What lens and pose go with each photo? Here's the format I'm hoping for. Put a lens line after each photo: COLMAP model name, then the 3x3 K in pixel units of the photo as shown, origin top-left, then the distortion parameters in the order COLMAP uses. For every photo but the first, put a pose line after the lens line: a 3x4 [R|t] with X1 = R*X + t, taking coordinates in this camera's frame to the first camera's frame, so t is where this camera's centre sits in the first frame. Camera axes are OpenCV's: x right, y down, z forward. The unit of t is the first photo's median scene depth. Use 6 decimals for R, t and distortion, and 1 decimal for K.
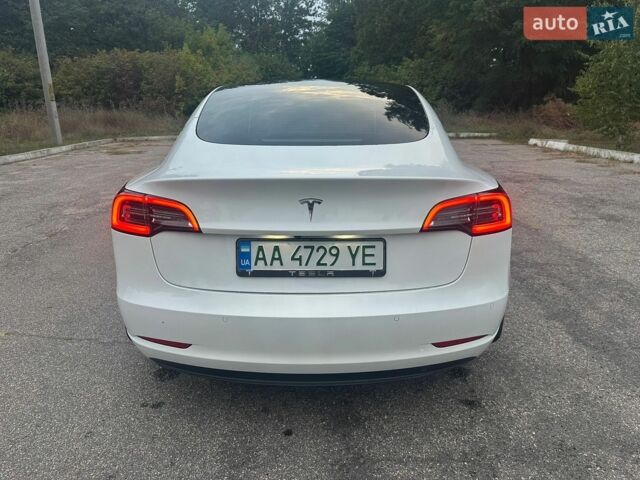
lens RADIAL K [[447.5, 0, 317.1], [0, 447.5, 236.2], [0, 0, 1]] dist [0.042109, -0.052278]
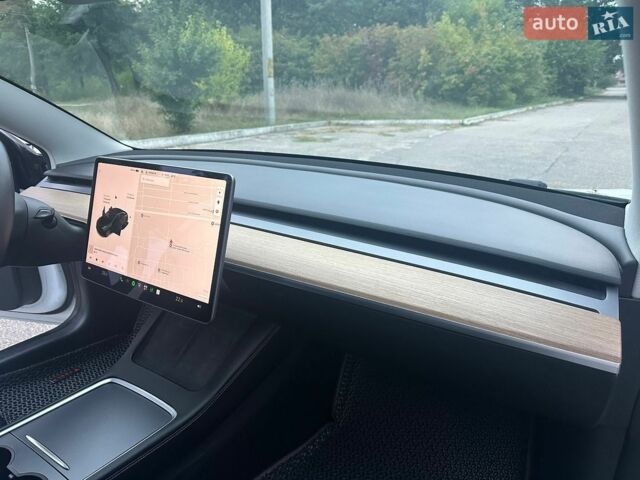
lens RADIAL K [[447.5, 0, 324.0], [0, 447.5, 239.3], [0, 0, 1]] dist [0.042109, -0.052278]
pose [[0.849117, 0.178366, -0.497177, 0.016126], [-0.156763, 0.983949, 0.085267, -0.037712], [0.504406, 0.005537, 0.863449, 0.142897]]
